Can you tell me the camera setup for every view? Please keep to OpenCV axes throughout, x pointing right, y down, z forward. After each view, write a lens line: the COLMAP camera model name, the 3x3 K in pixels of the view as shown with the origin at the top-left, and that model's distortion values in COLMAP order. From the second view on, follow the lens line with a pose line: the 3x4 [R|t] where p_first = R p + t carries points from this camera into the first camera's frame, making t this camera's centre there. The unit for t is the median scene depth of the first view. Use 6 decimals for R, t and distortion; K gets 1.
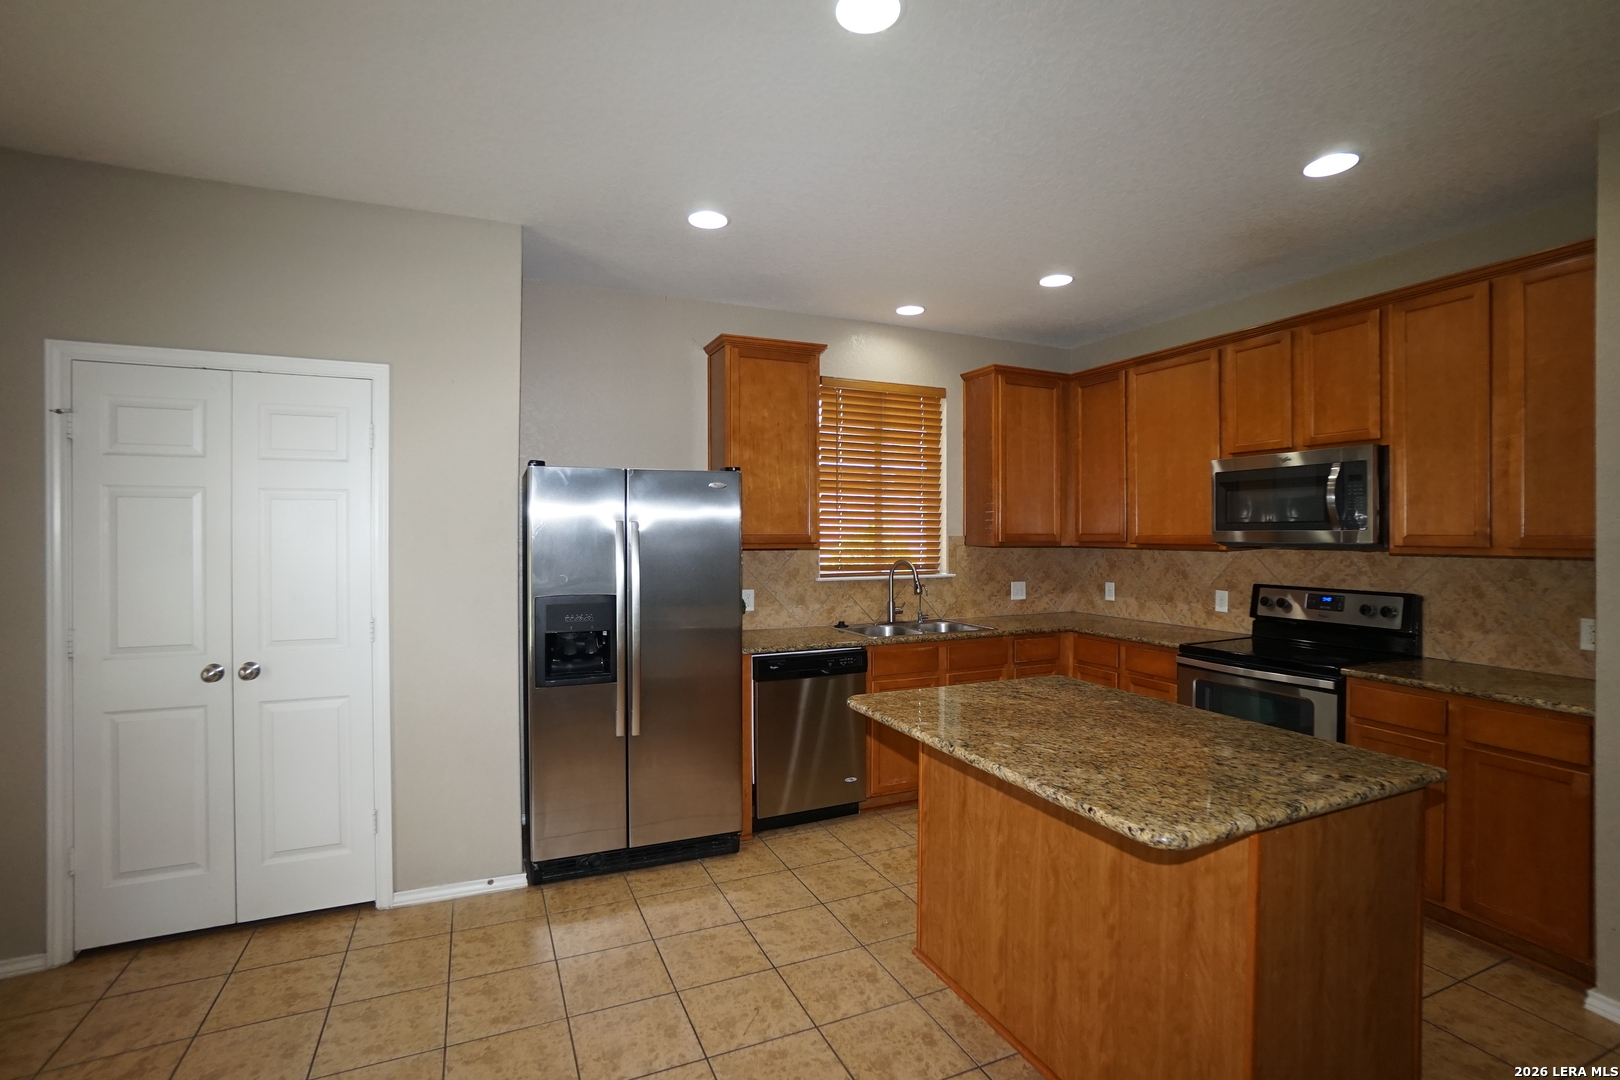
lens RADIAL K [[752.7, 0, 810.0], [0, 752.7, 540.0], [0, 0, 1]] dist [-0.050870, 0.019462]
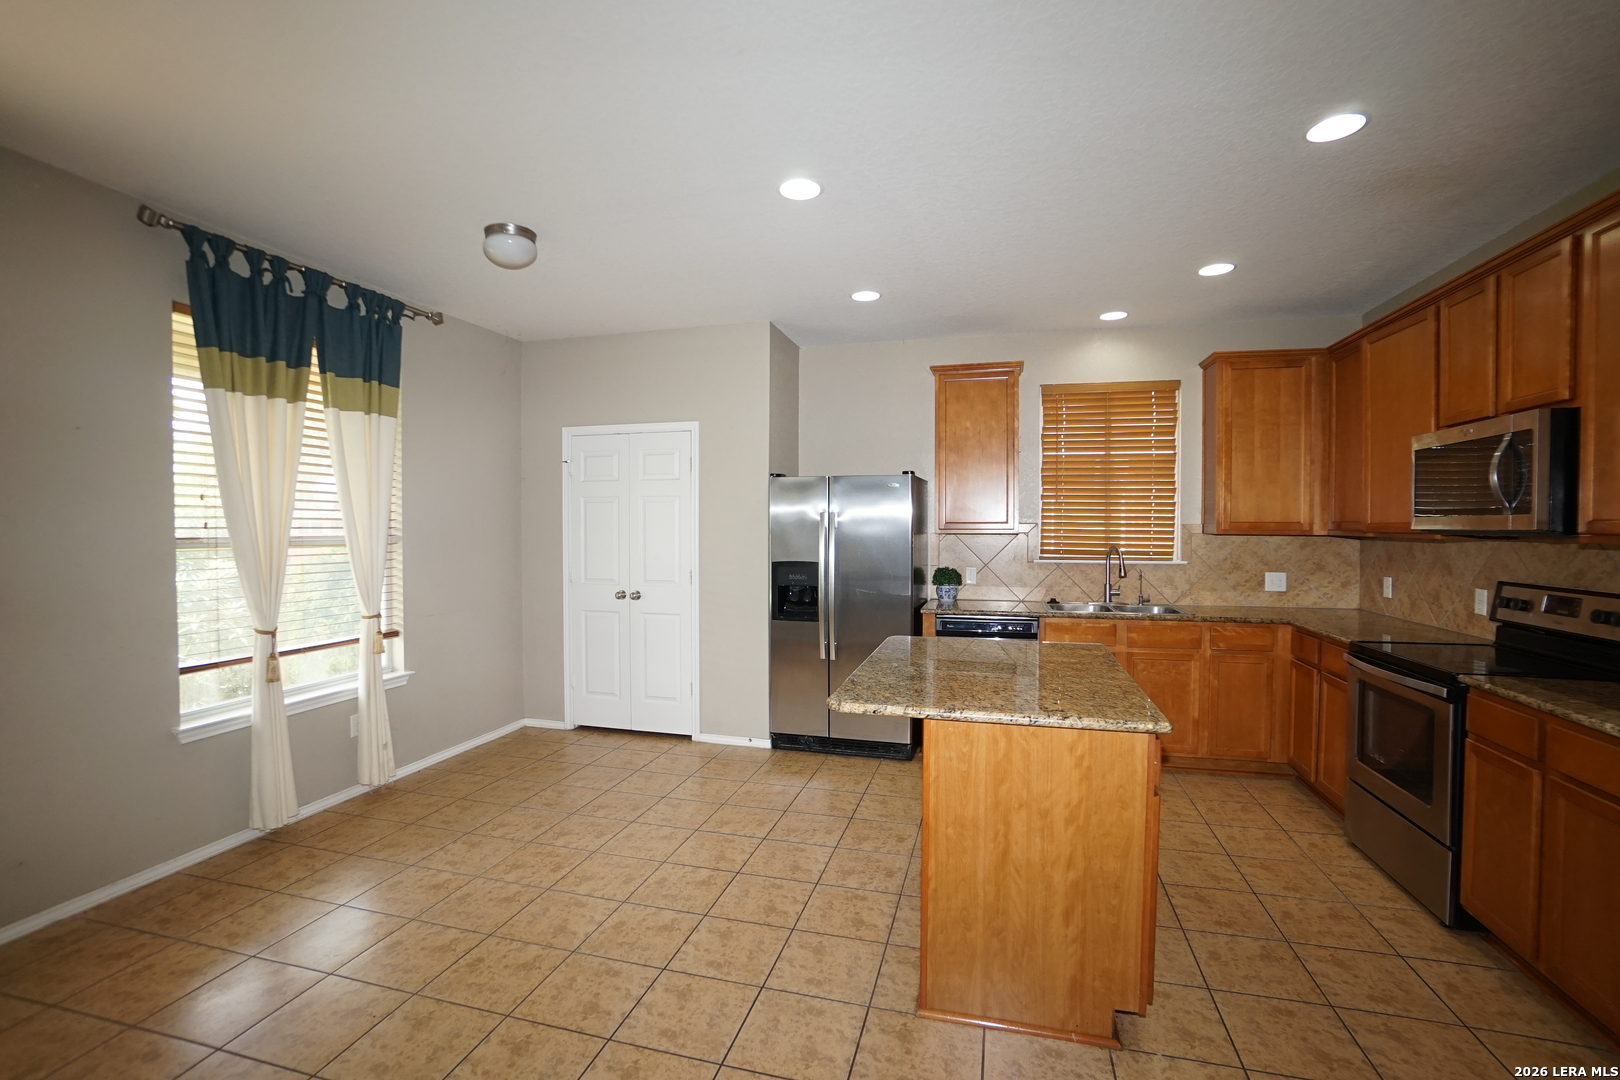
lens RADIAL K [[717.0, 0, 806.5], [0, 717.0, 541.3], [0, 0, 1]] dist [-0.056935, 0.022375]
pose [[0.774973, 0.014673, -0.631824, 0.497709], [-0.006677, 0.999865, 0.015029, 0.008638], [0.631959, -0.007429, 0.774966, -0.087381]]
